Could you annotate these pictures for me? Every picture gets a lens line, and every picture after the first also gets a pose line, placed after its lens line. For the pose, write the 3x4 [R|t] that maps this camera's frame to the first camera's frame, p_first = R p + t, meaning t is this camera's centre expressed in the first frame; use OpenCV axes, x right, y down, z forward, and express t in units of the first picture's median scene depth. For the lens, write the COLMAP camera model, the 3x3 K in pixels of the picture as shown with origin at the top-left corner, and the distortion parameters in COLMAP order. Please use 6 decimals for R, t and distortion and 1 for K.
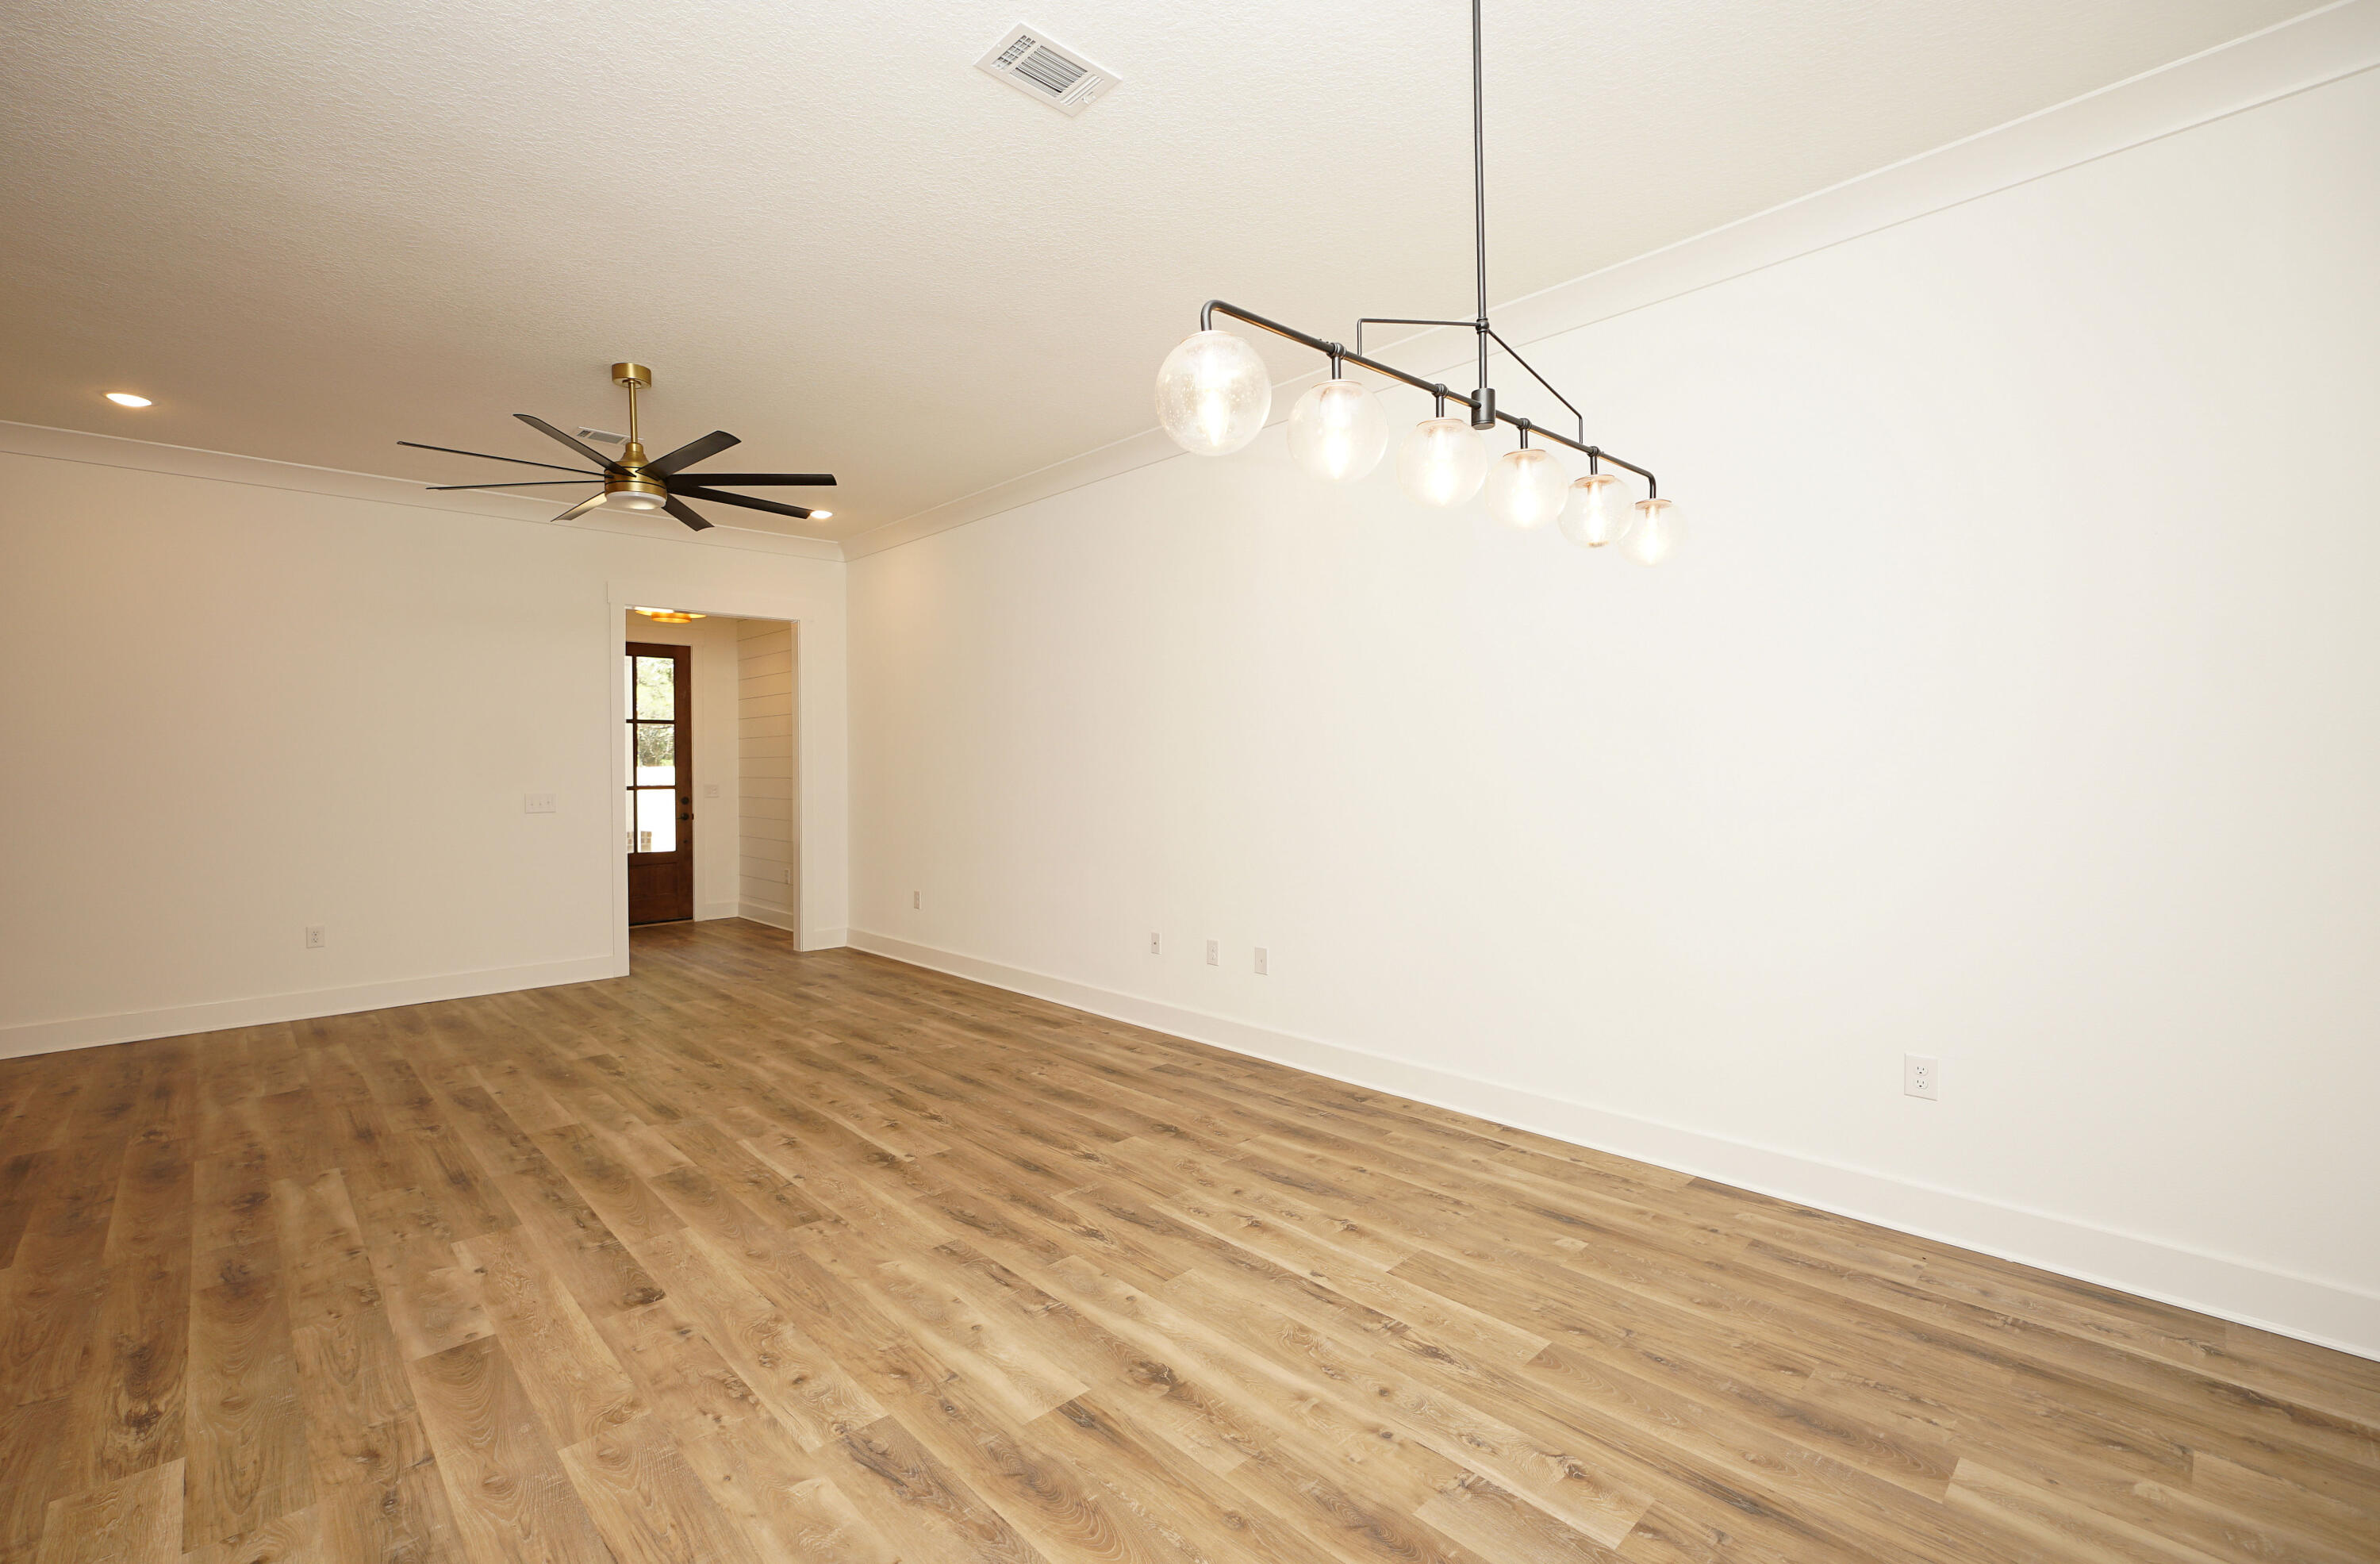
lens RADIAL K [[1008.5, 0, 1128.5], [0, 1008.5, 766.0], [0, 0, 1]] dist [-0.014879, 0.005194]
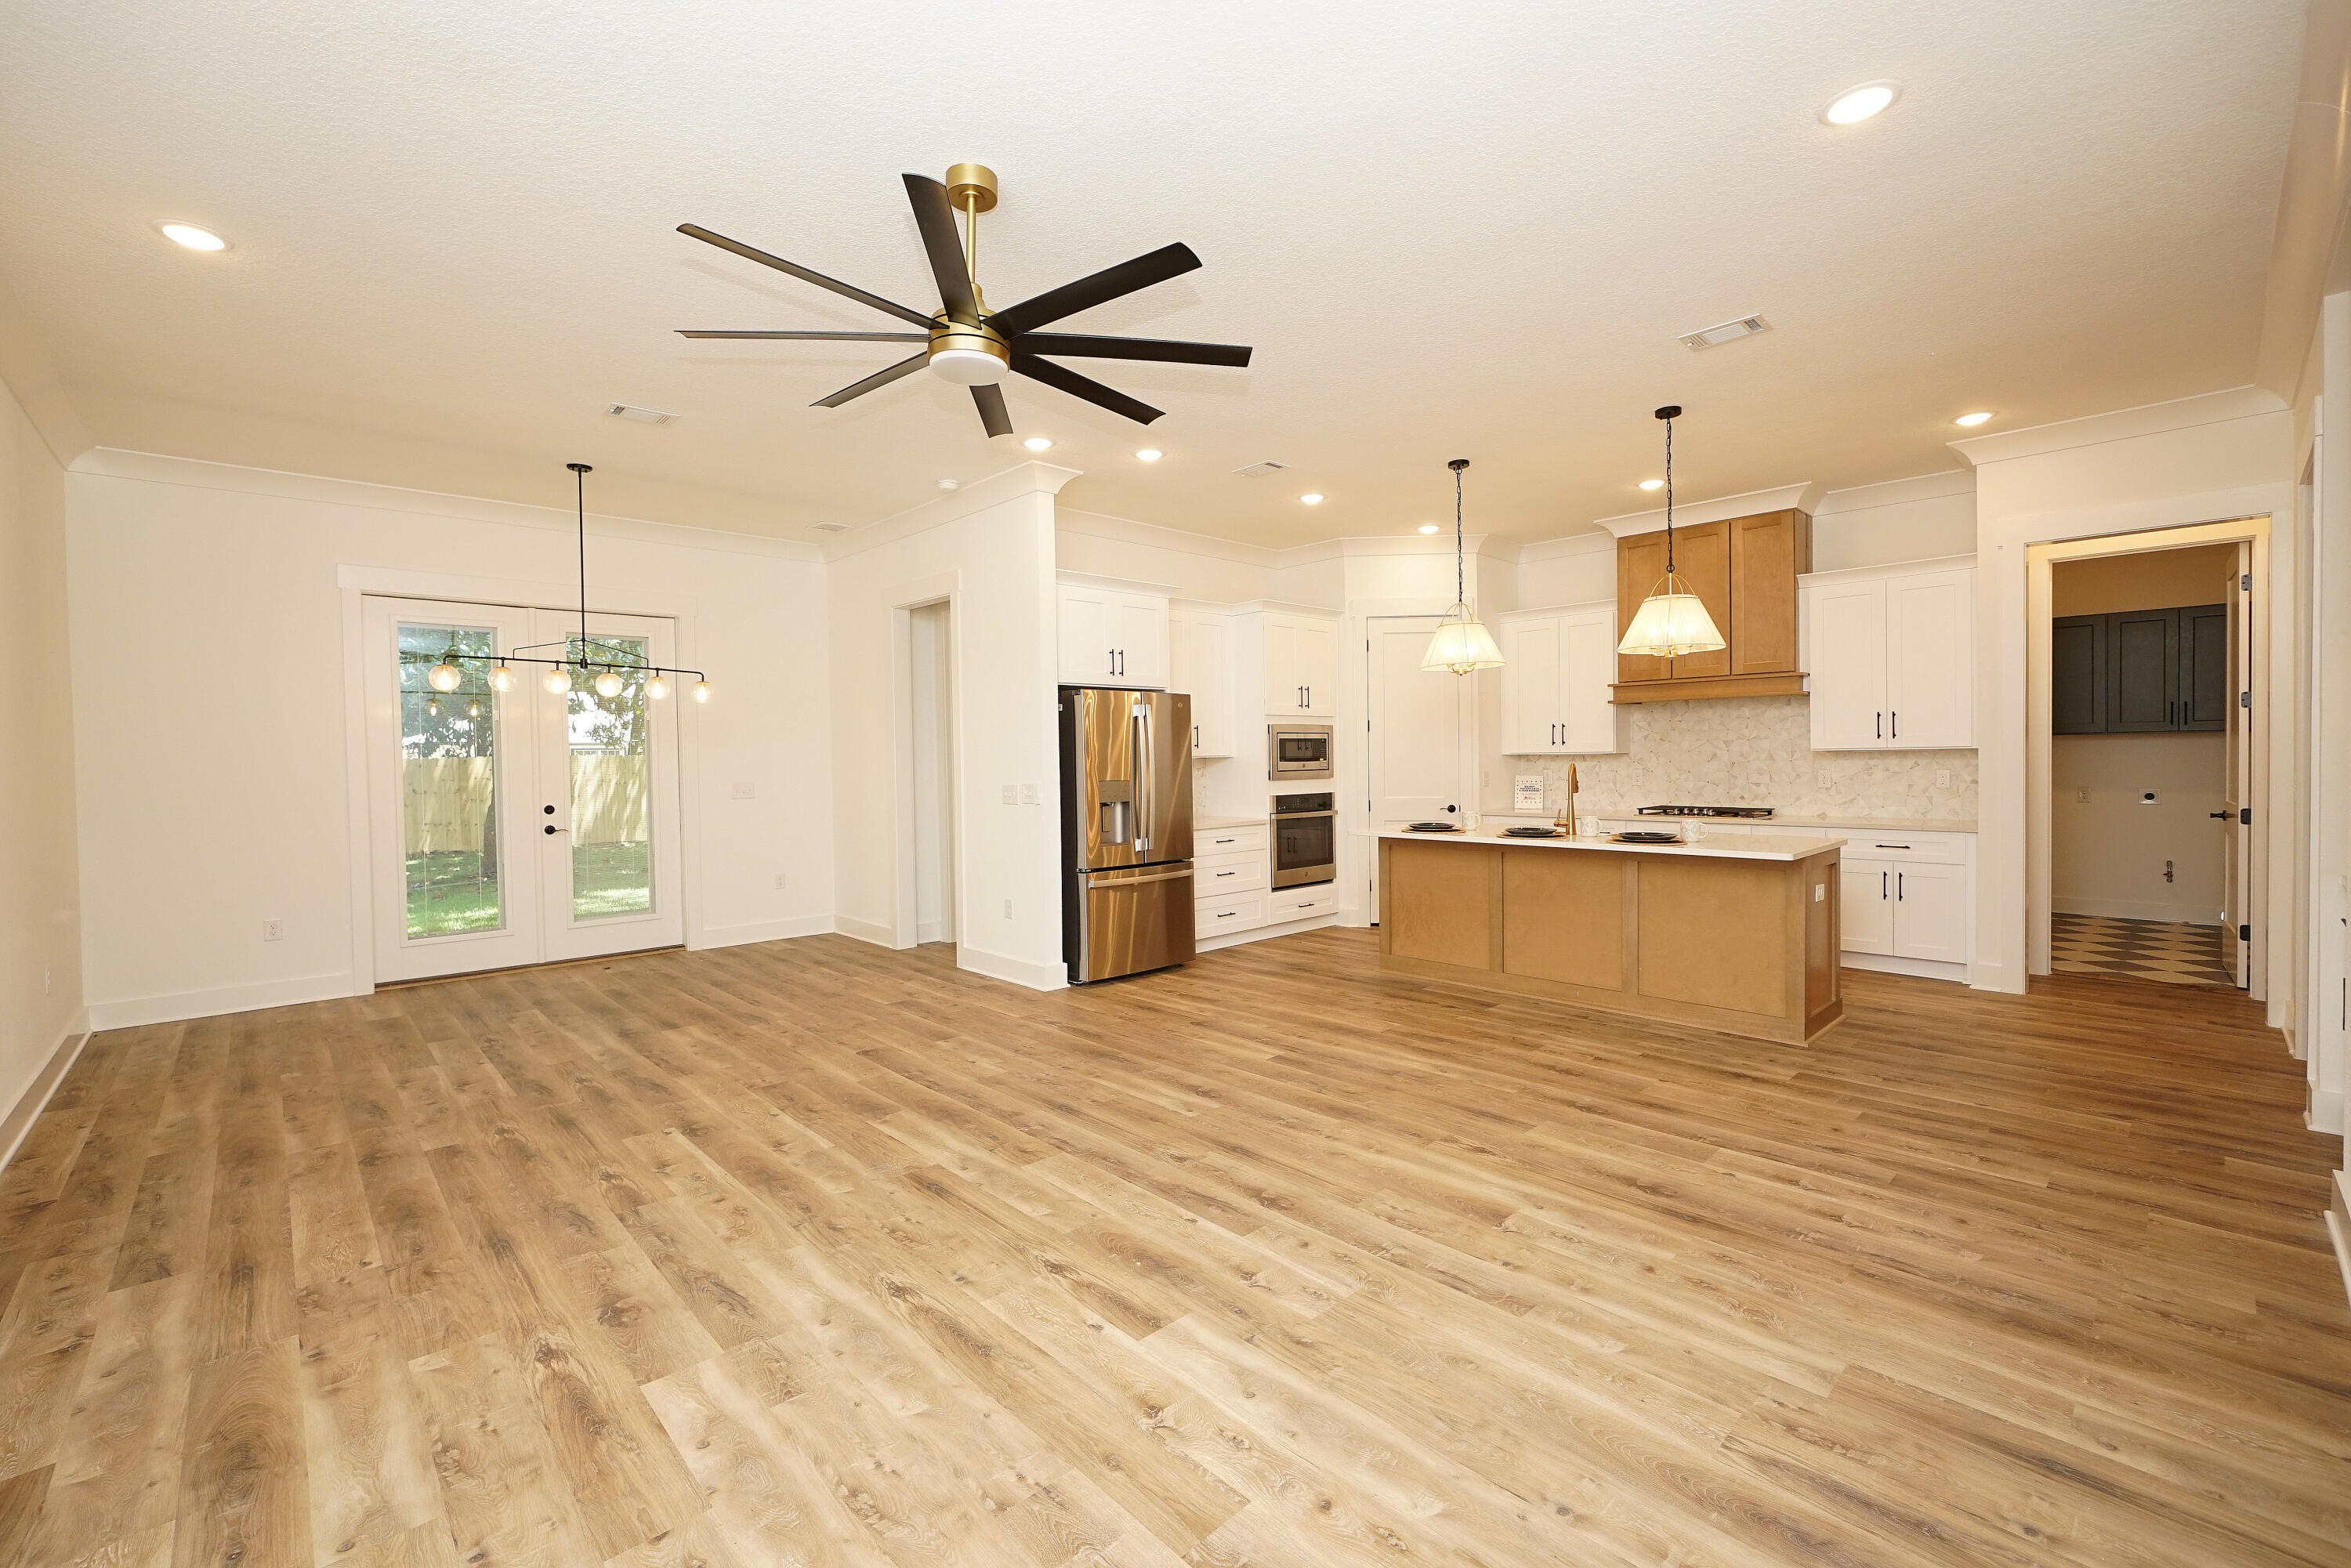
lens RADIAL K [[996.1, 0, 1137.7], [0, 996.1, 769.6], [0, 0, 1]] dist [-0.014879, 0.005194]
pose [[-0.999776, 0.020153, 0.006489, -0.801067], [0.020196, 0.999774, 0.006670, 0.012680], [-0.006353, 0.006799, -0.999957, 2.248597]]
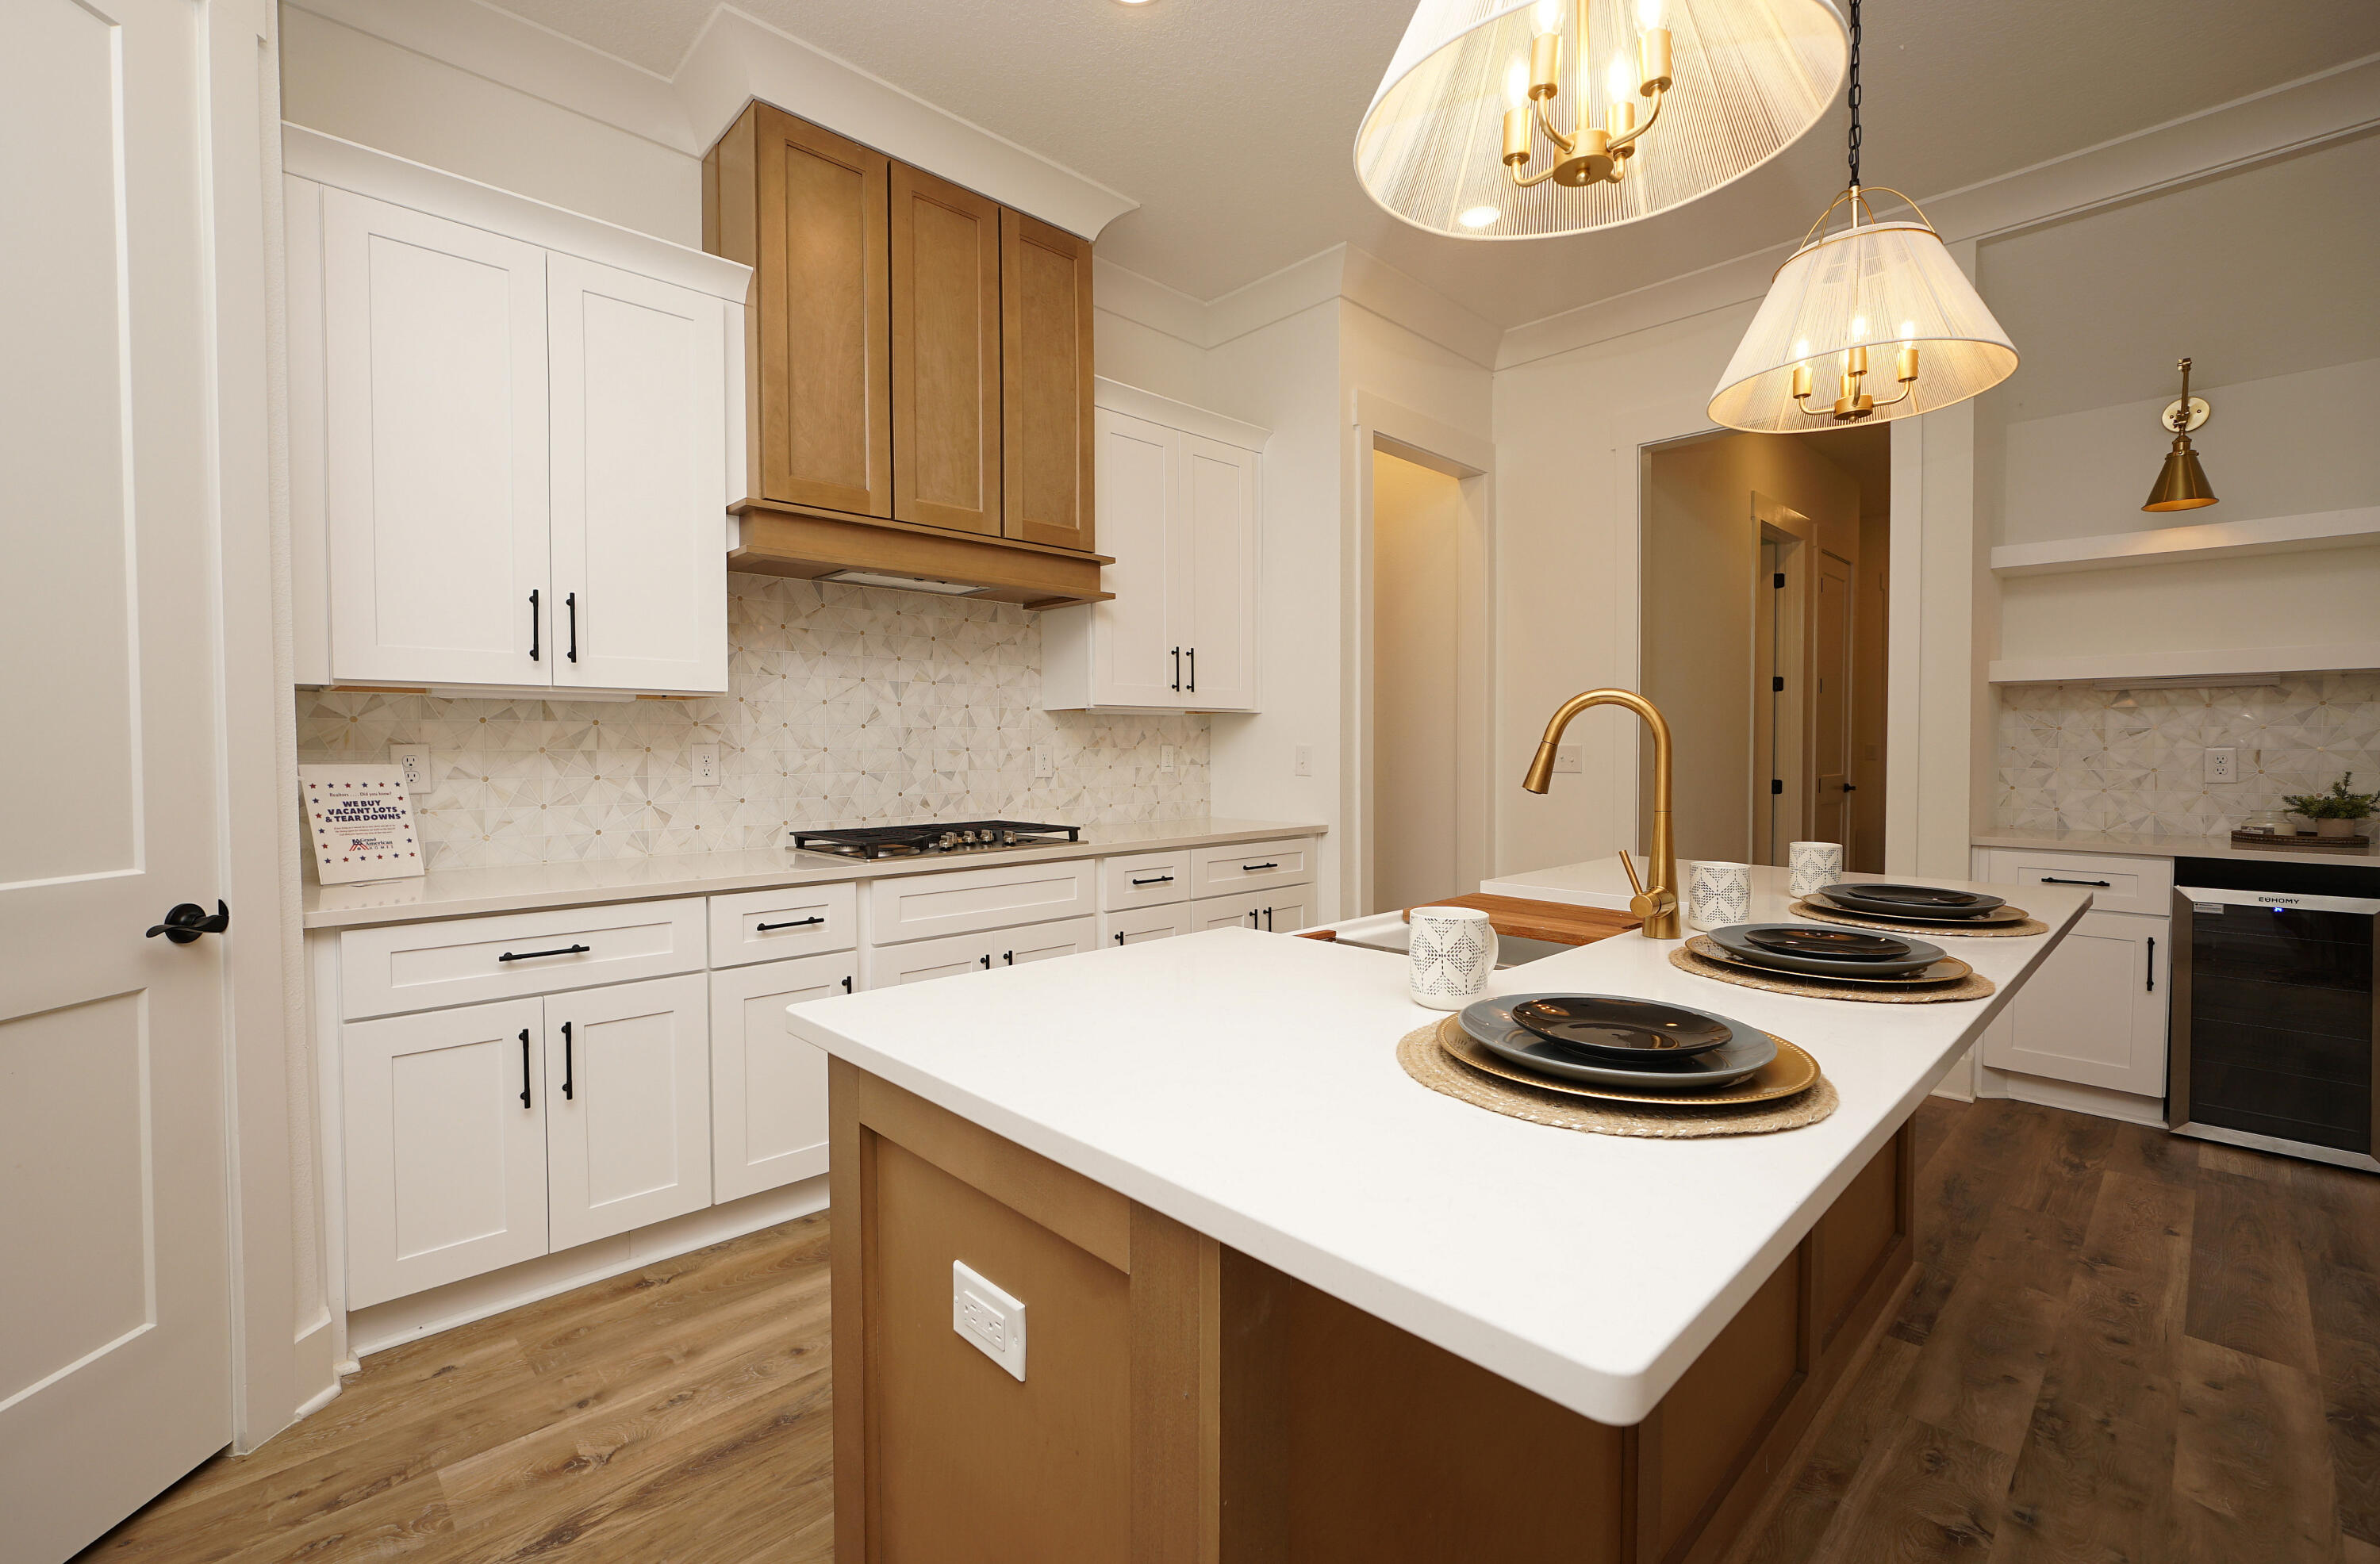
lens RADIAL K [[1008.3, 0, 1182.2], [0, 1008.3, 789.7], [0, 0, 1]] dist [-0.014879, 0.005194]
pose [[0.026148, 0.046370, -0.998582, -1.047148], [0.004591, 0.998907, 0.046506, 0.053293], [0.999648, -0.005800, 0.025906, 0.278905]]
